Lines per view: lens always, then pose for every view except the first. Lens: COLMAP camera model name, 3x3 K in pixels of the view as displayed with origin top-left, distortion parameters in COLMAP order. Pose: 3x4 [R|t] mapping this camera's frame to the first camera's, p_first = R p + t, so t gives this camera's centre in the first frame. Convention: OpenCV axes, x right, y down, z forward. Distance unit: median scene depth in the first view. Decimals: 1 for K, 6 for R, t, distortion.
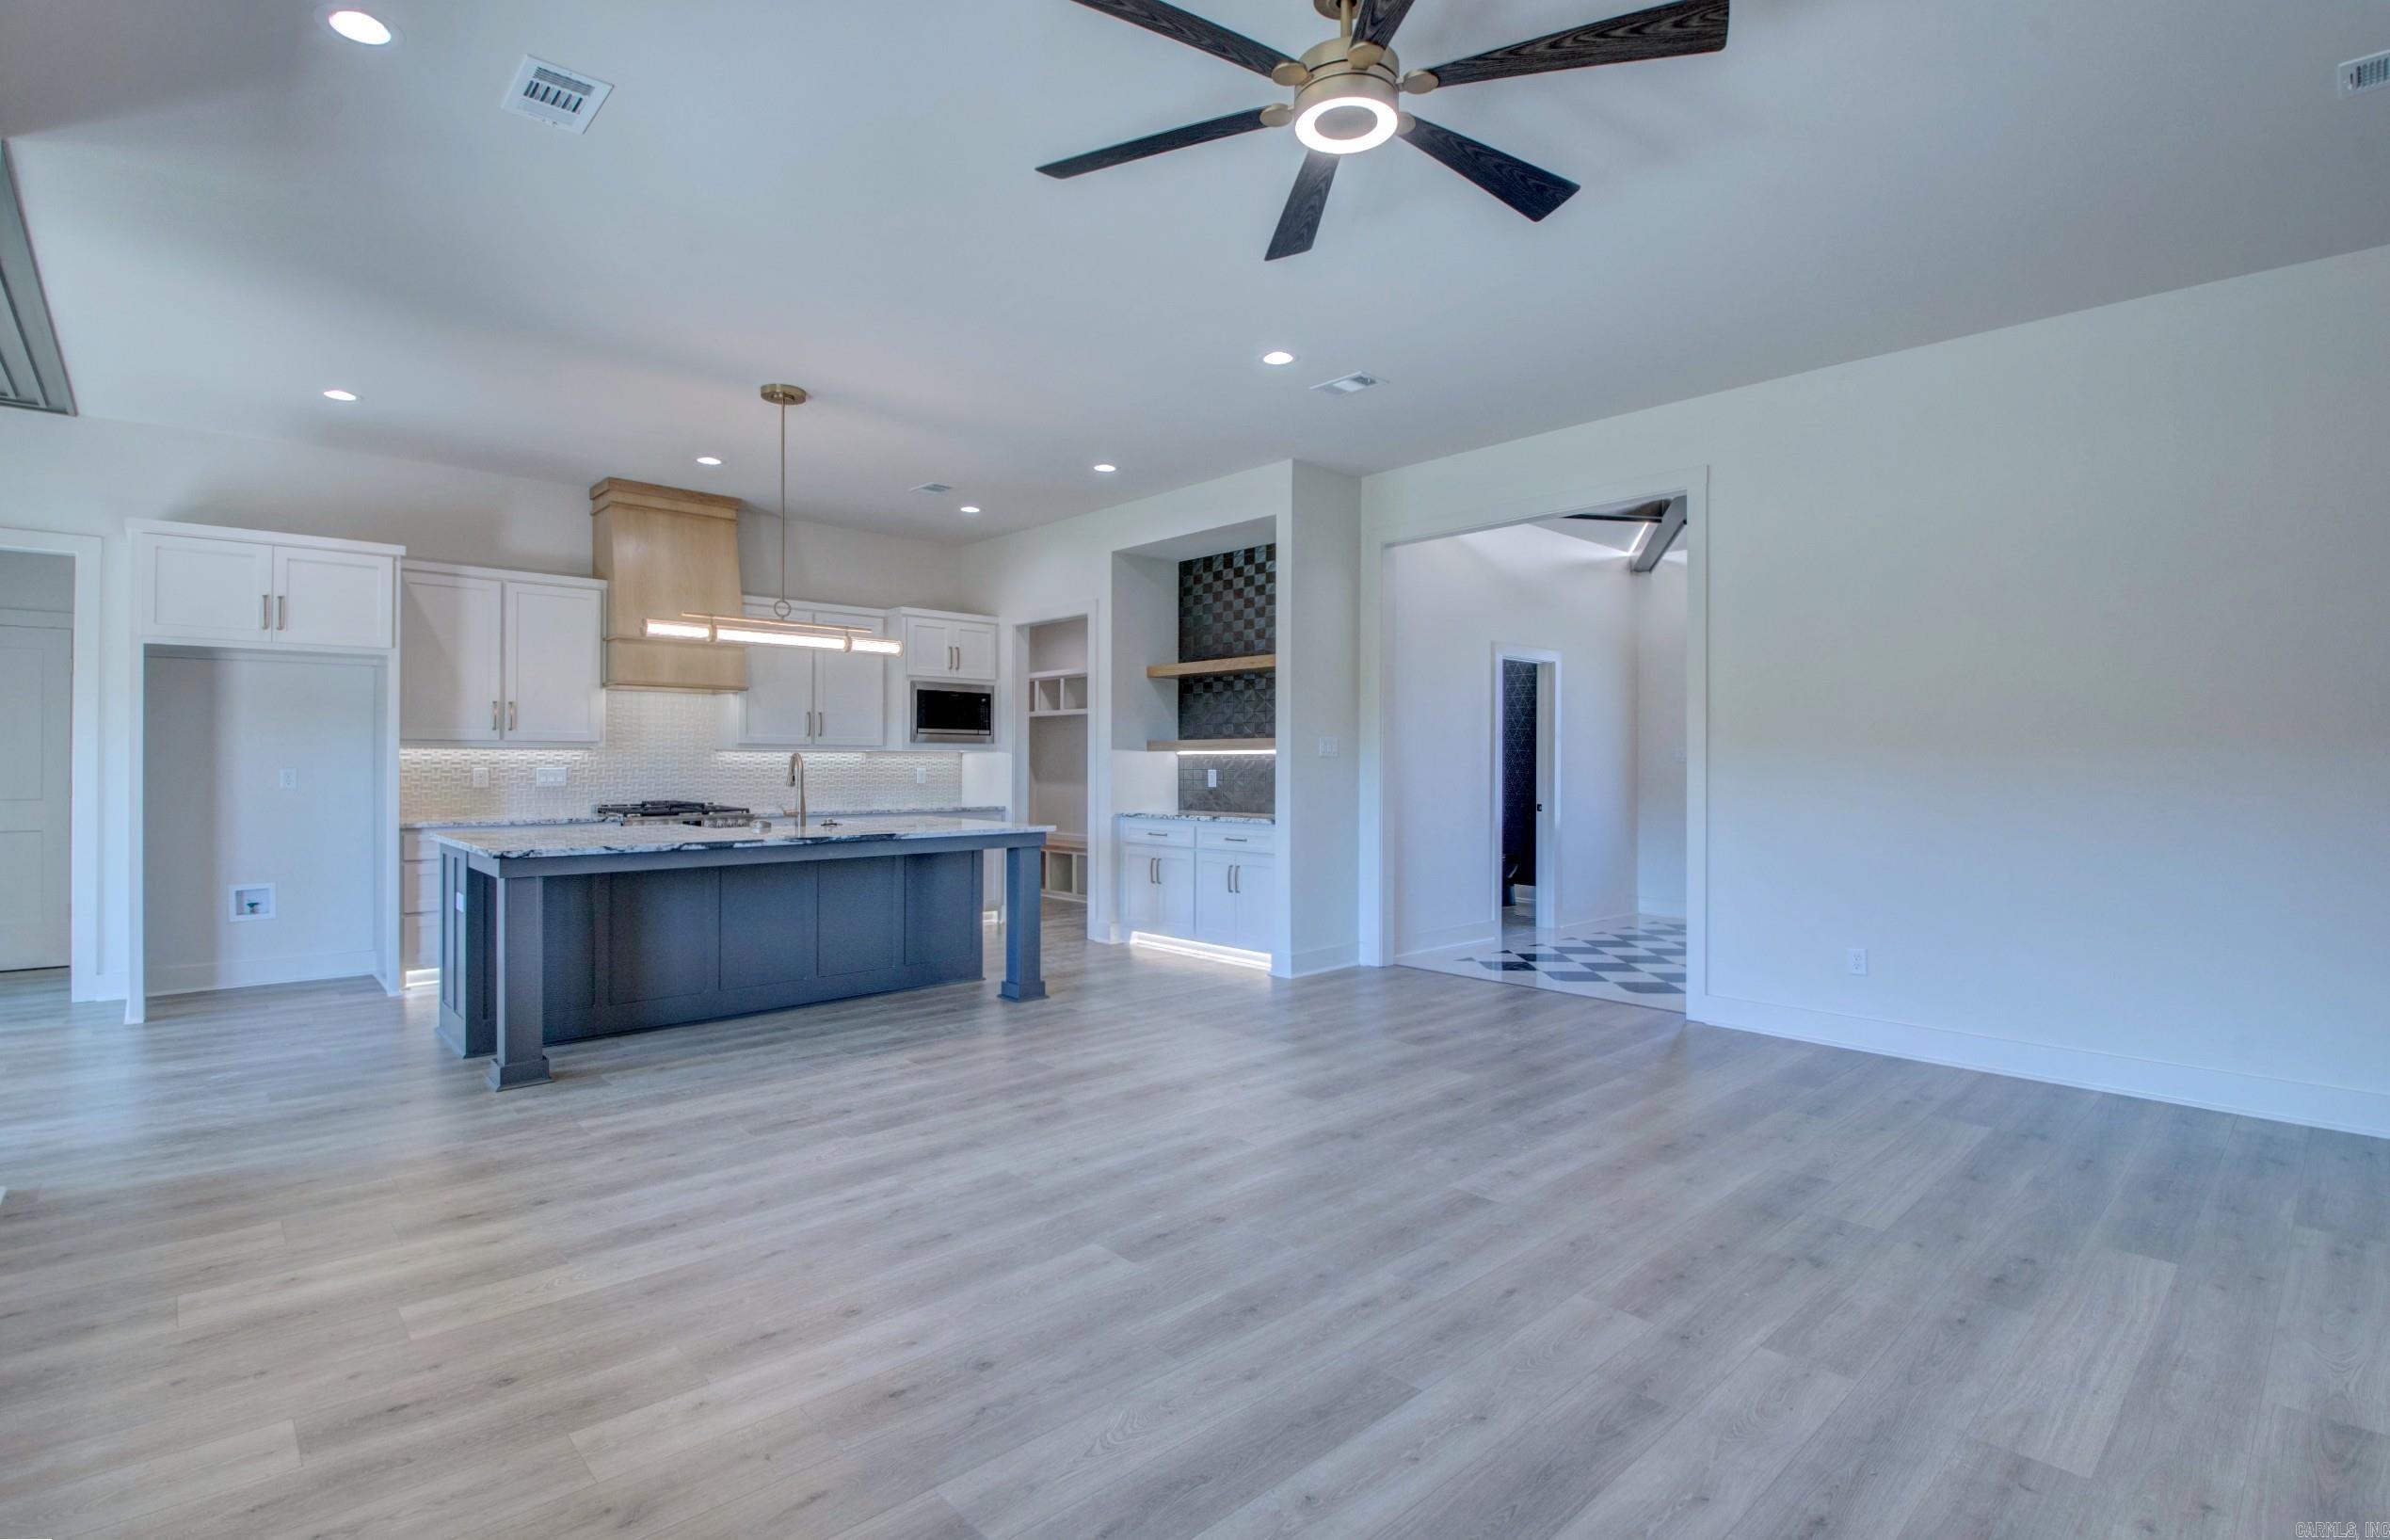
lens RADIAL K [[1121.9, 0, 1197.9], [0, 1121.9, 742.8], [0, 0, 1]] dist [0.007722, -0.018417]
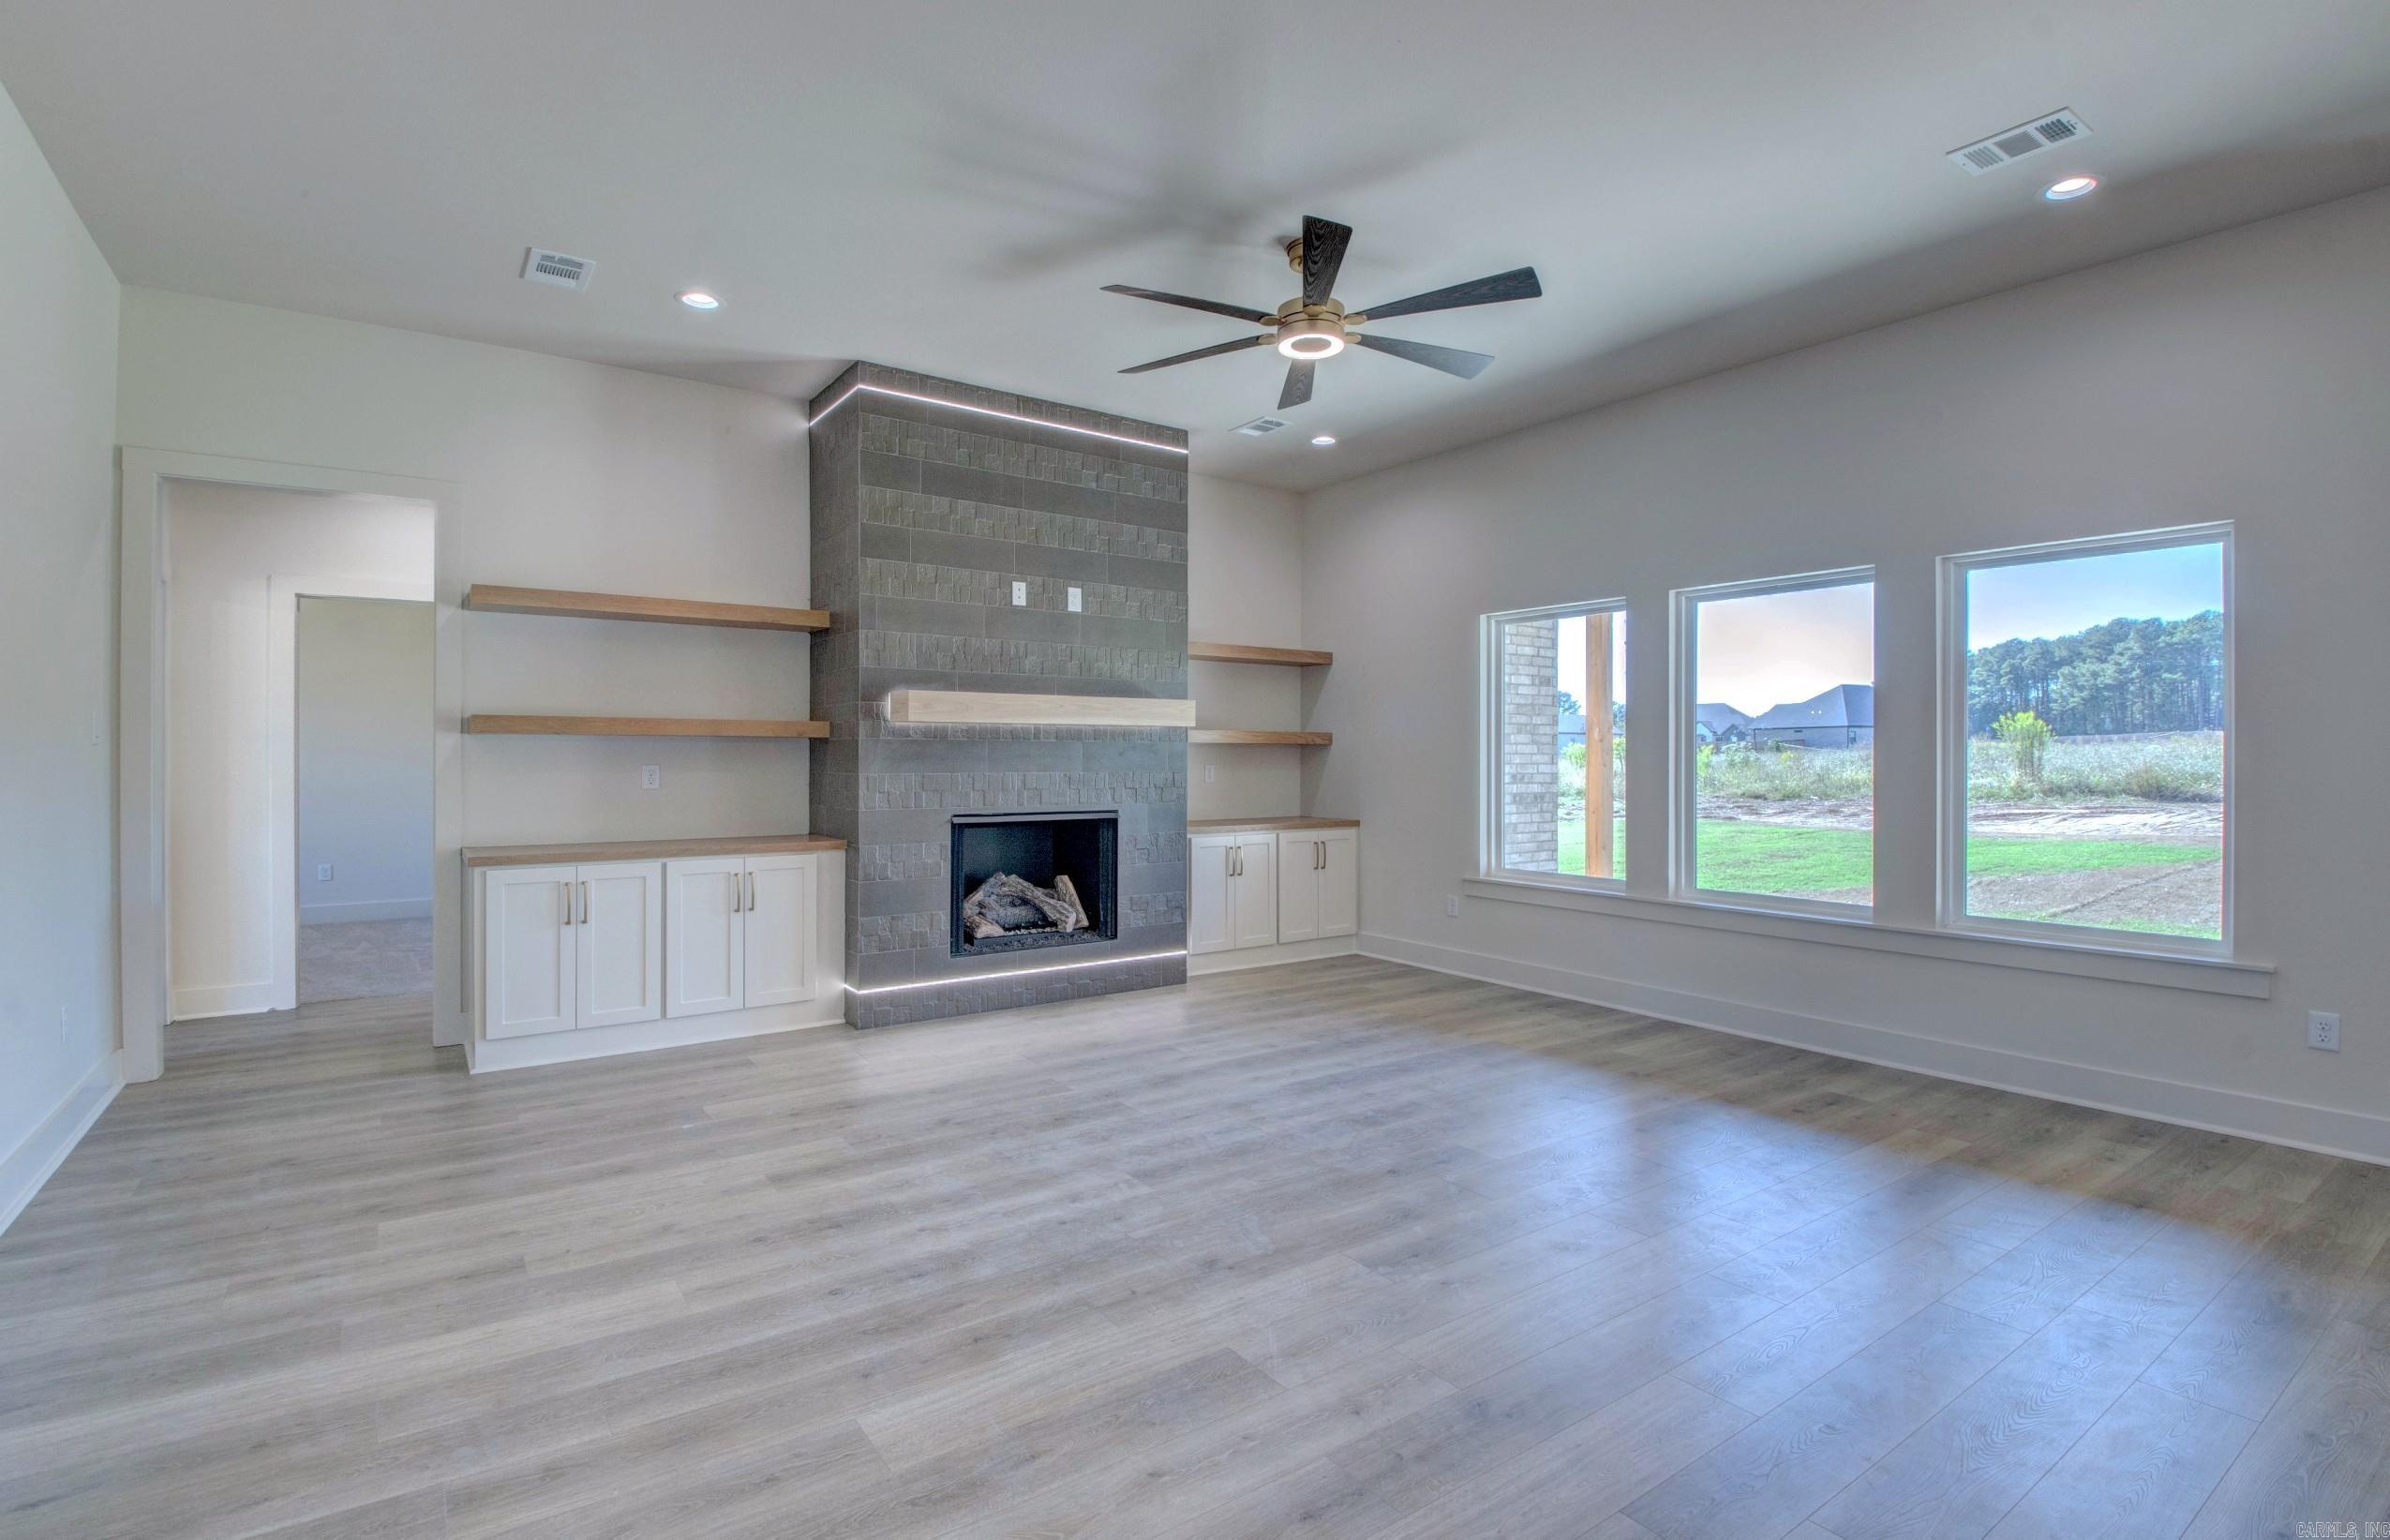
lens RADIAL K [[1122.0, 0, 1200.2], [0, 1122.0, 752.1], [0, 0, 1]] dist [0.007722, -0.018417]
pose [[-0.991764, -0.006401, 0.127915, 0.057622], [-0.009158, 0.999738, -0.020977, 0.032784], [-0.127747, -0.021976, -0.991563, 1.820492]]
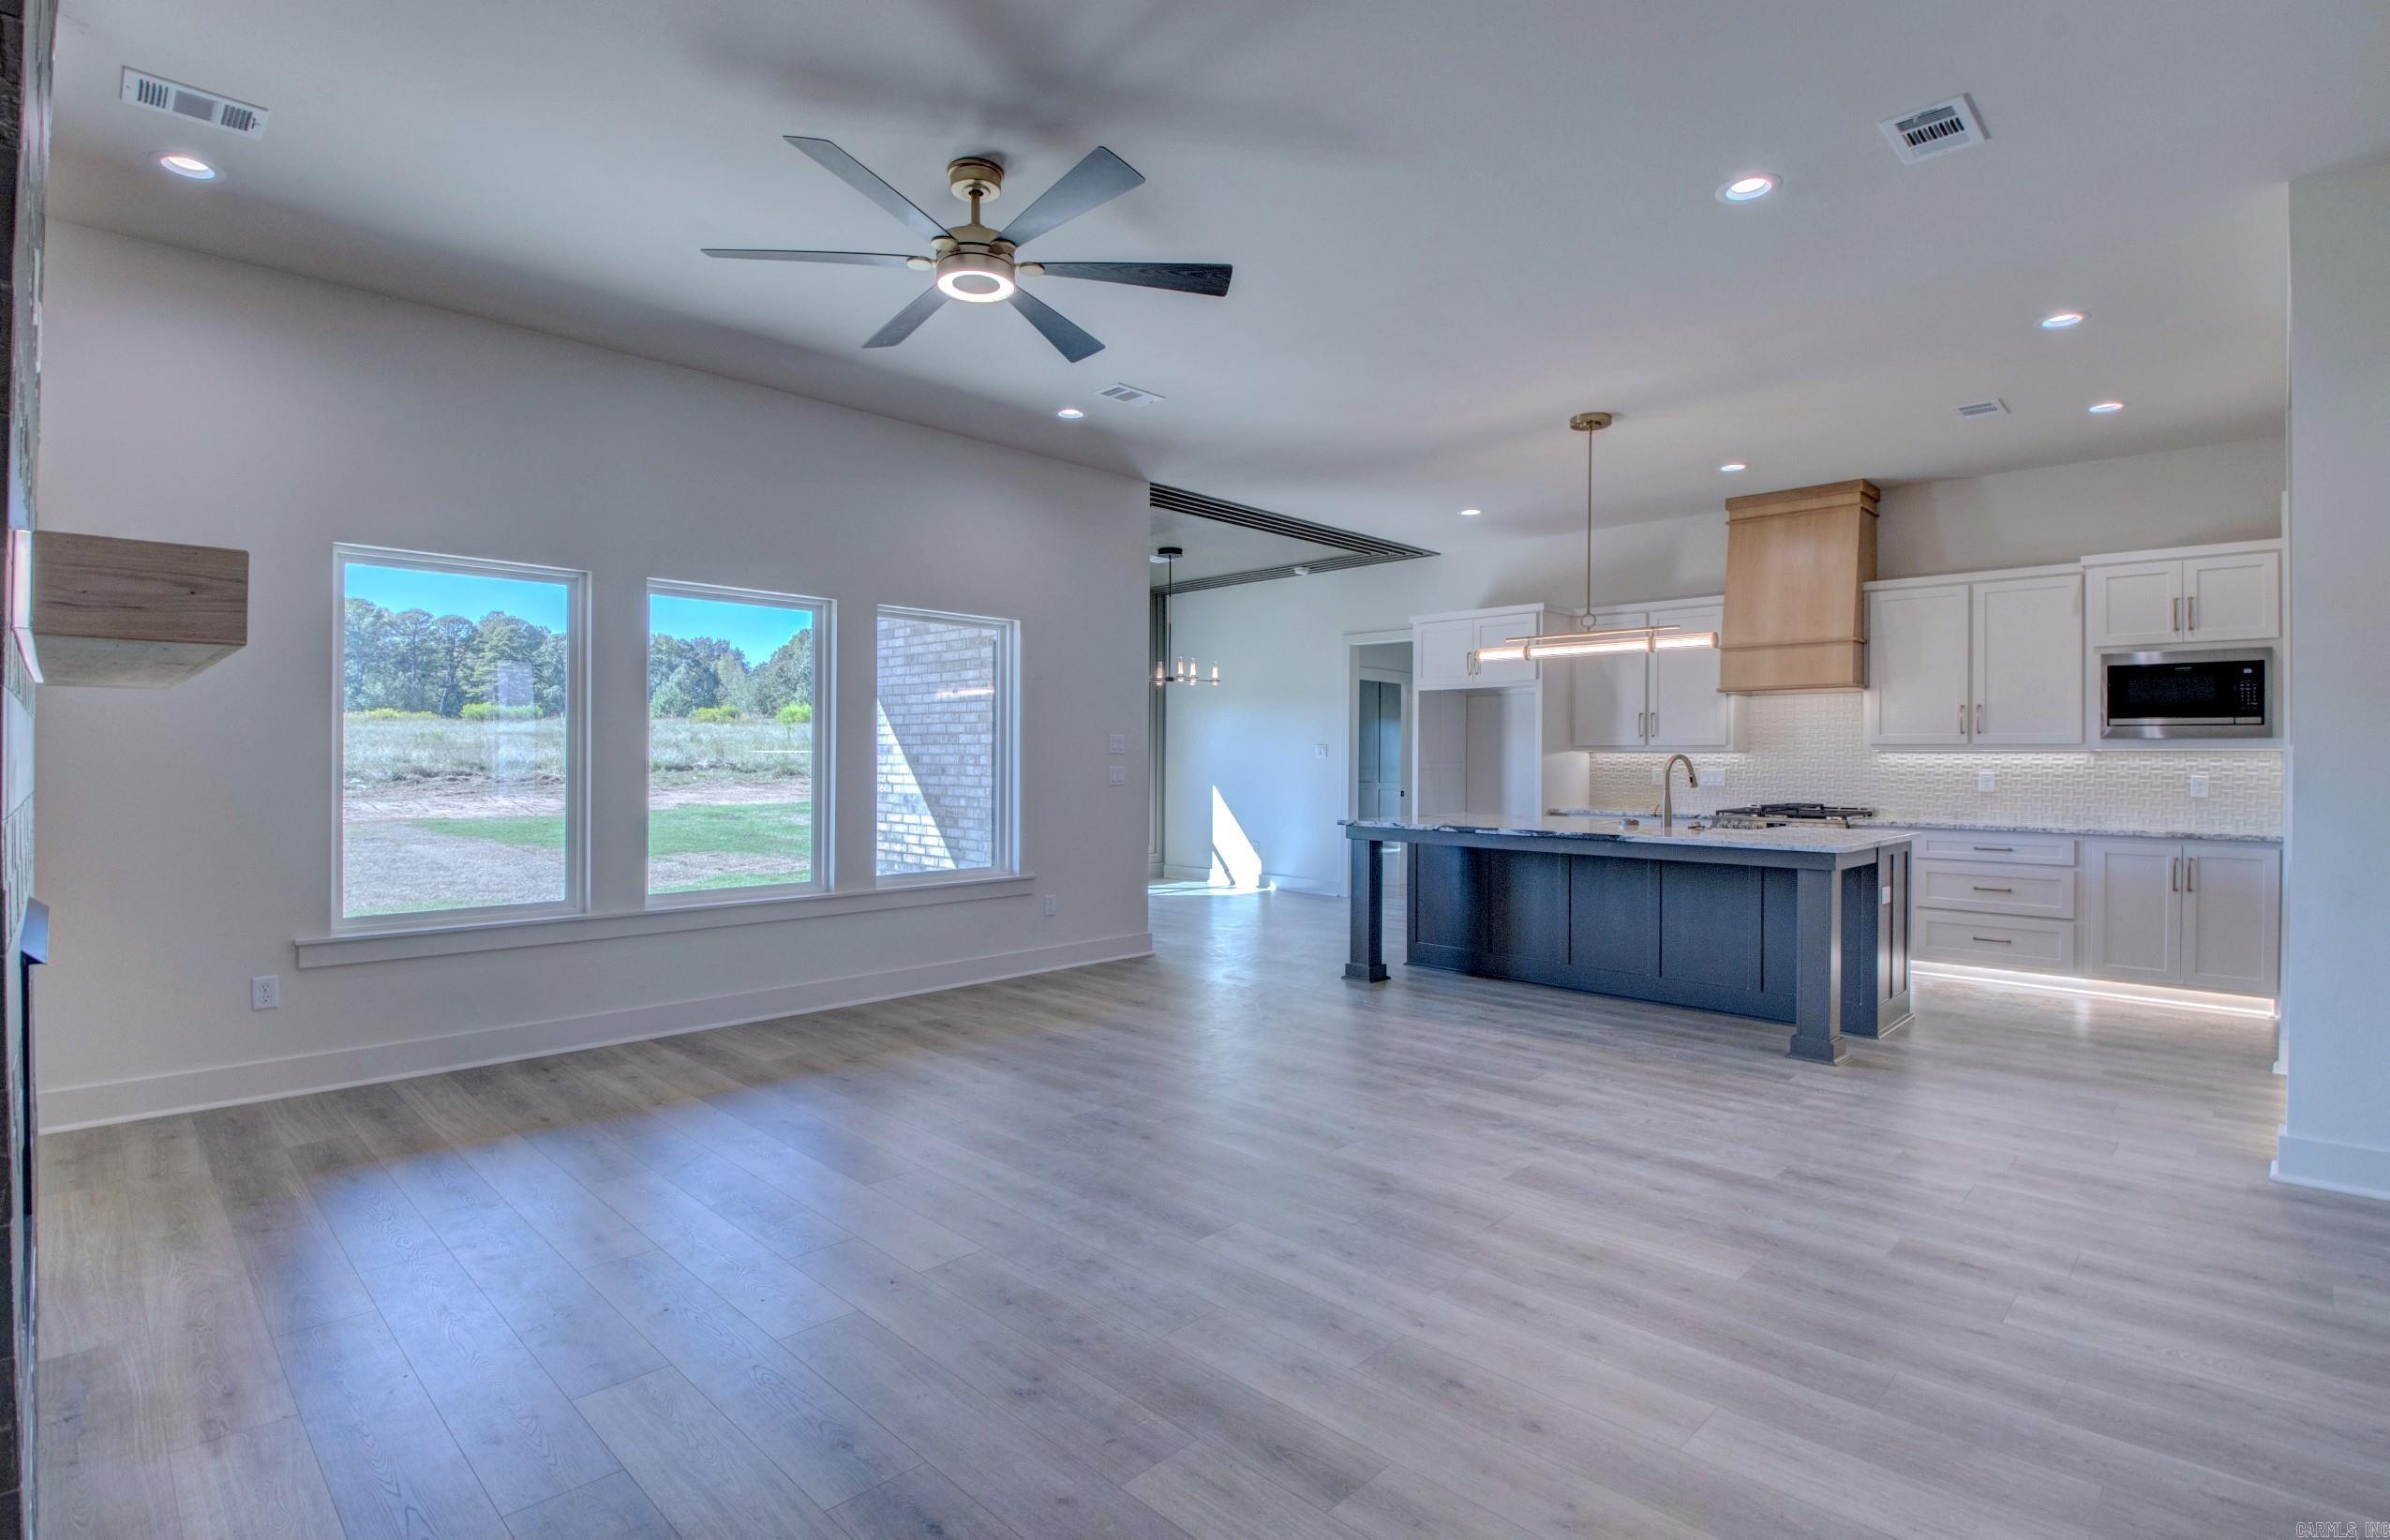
lens RADIAL K [[1122.0, 0, 1173.7], [0, 1122.0, 765.7], [0, 0, 1]] dist [0.007722, -0.018417]
pose [[0.035975, 0.001477, -0.999352, 1.053189], [0.013006, 0.999914, 0.001946, 0.018024], [0.999268, -0.013068, 0.035952, 0.848936]]
